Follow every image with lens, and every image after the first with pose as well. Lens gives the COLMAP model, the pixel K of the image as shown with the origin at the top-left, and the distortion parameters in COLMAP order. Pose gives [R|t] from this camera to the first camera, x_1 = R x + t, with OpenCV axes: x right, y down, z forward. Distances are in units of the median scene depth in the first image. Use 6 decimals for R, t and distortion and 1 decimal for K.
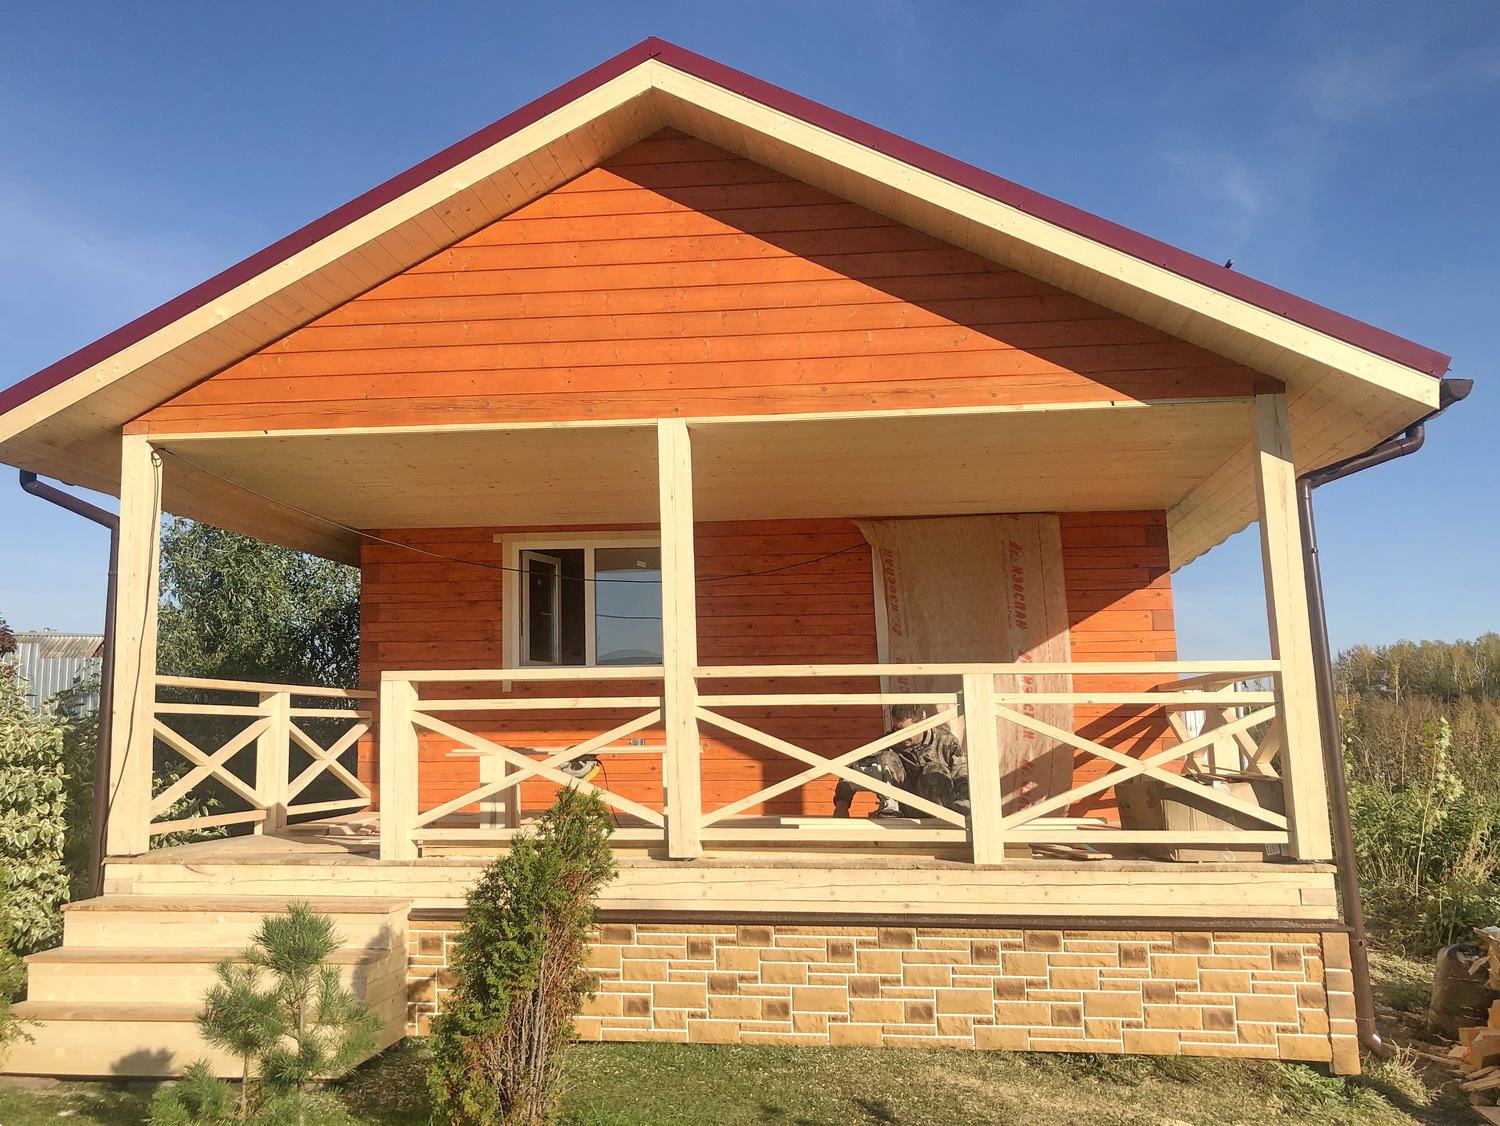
lens RADIAL K [[1231.0, 0, 750.0], [0, 1231.0, 563.0], [0, 0, 1]] dist [-0.004620, -0.007994]
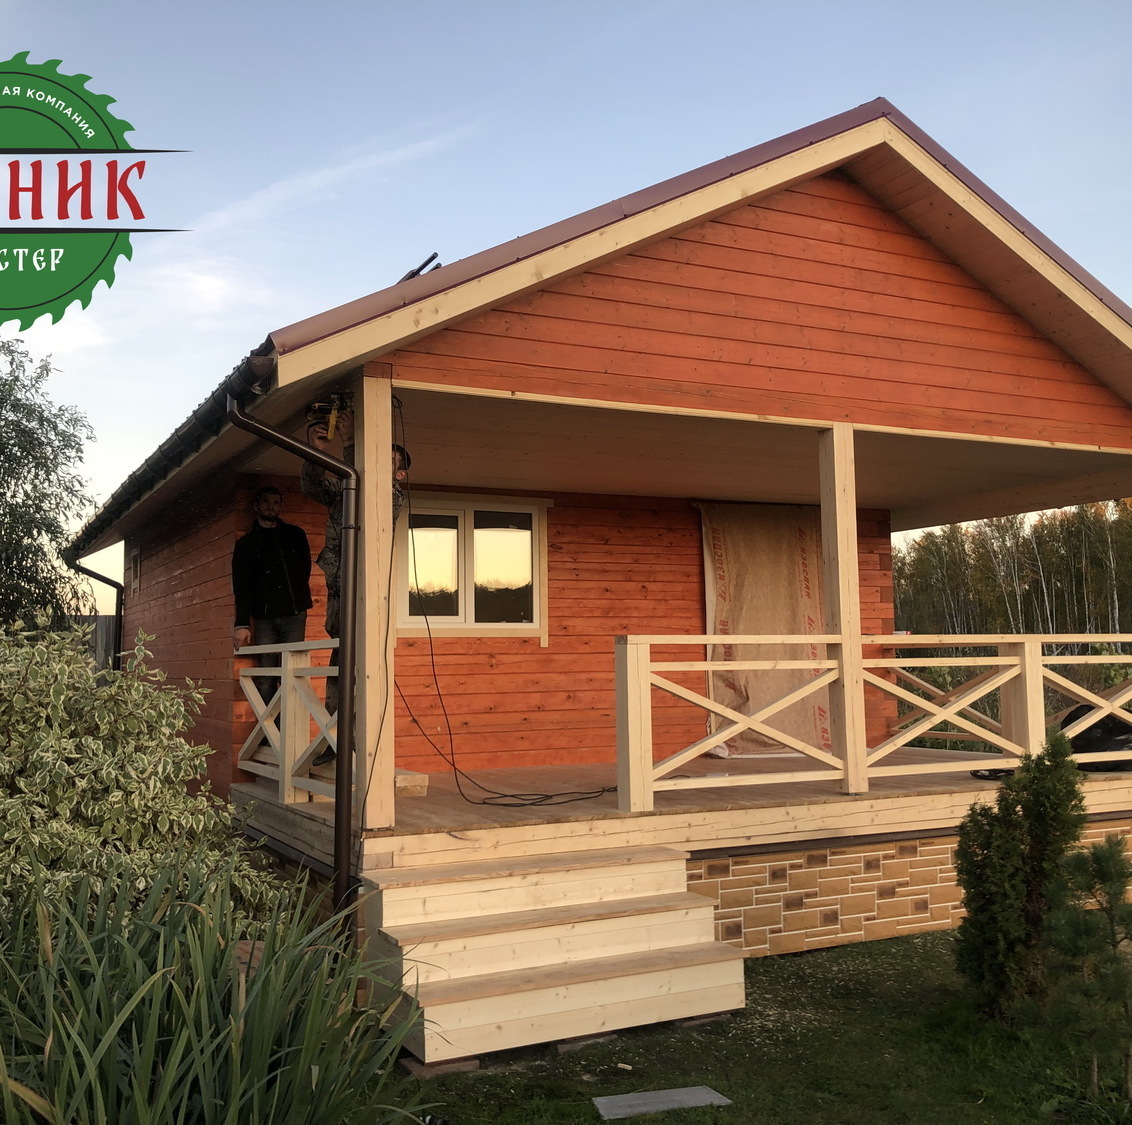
lens RADIAL K [[1393.0, 0, 566.0], [0, 1393.0, 562.5], [0, 0, 1]] dist [0.006239, -0.321771]
pose [[0.824610, 0.036661, 0.564513, -1.014149], [-0.062618, 0.997681, 0.026677, -0.003715], [-0.562226, -0.057347, 0.824993, 0.045770]]
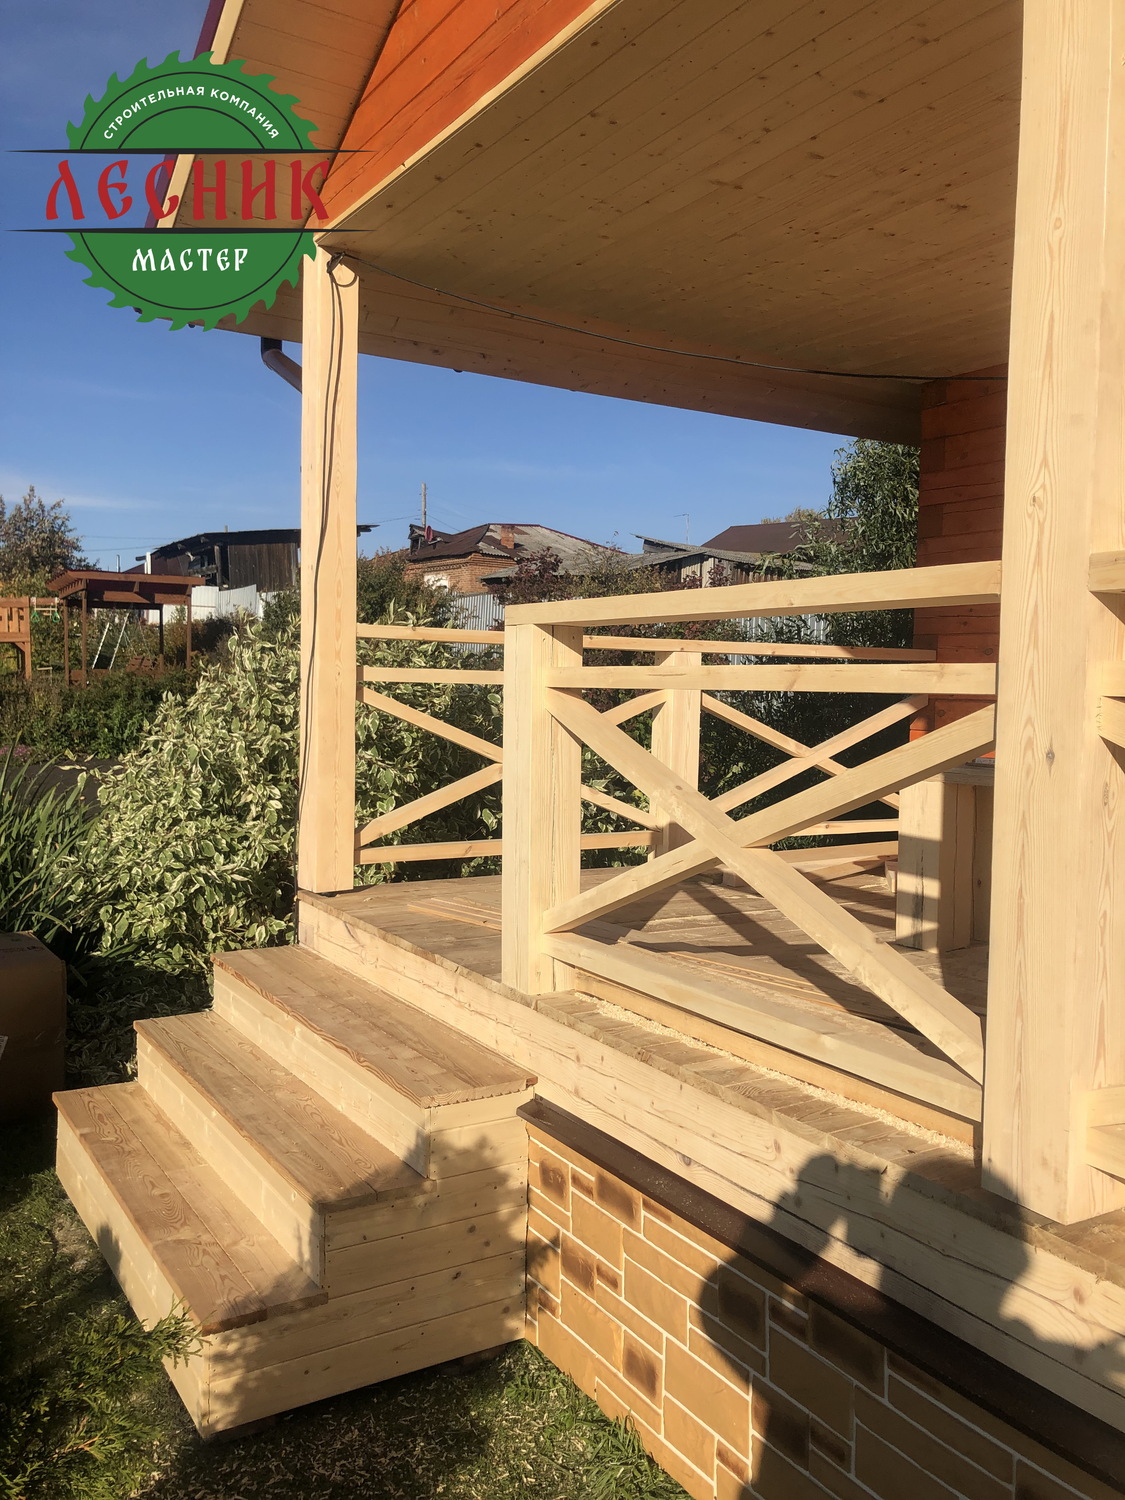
lens RADIAL K [[1231.0, 0, 559.2], [0, 1231.0, 778.3], [0, 0, 1]] dist [-0.004620, -0.007994]
pose [[0.614981, 0.081355, -0.784334, 0.100045], [0.080259, 0.983040, 0.164896, 0.076736], [0.784446, -0.164358, 0.598022, 0.717336]]
